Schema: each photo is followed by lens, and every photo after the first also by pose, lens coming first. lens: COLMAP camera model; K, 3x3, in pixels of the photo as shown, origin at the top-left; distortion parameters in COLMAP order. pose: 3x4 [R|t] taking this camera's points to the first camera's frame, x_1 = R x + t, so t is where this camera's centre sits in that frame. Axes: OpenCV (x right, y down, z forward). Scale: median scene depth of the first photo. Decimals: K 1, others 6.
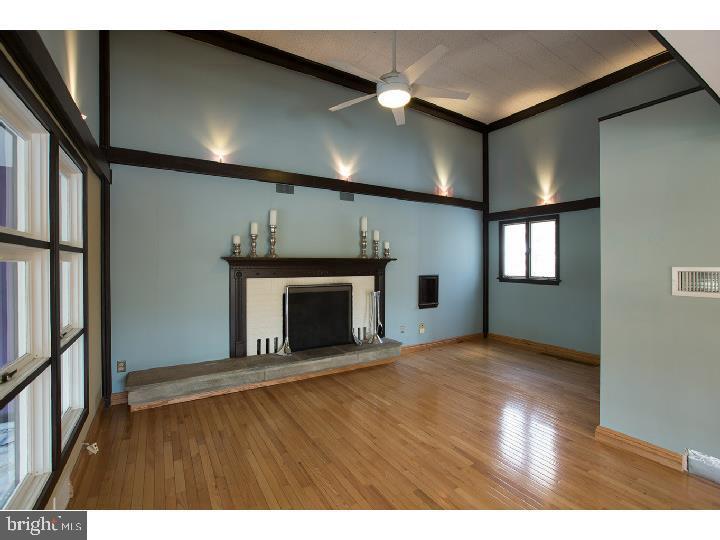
lens RADIAL K [[328.7, 0, 356.5], [0, 328.7, 268.7], [0, 0, 1]] dist [-0.006894, -0.000907]
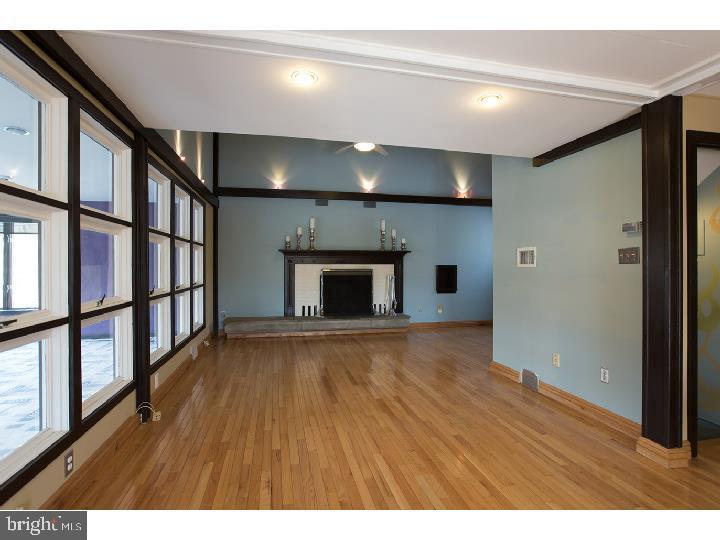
lens RADIAL K [[375.6, 0, 364.0], [0, 375.6, 268.0], [0, 0, 1]] dist [-0.012551, 0.002413]
pose [[0.950601, 0.004808, -0.310379, 0.477512], [-0.006854, 0.999961, -0.005502, 0.052870], [0.310340, 0.007357, 0.950597, -0.515001]]
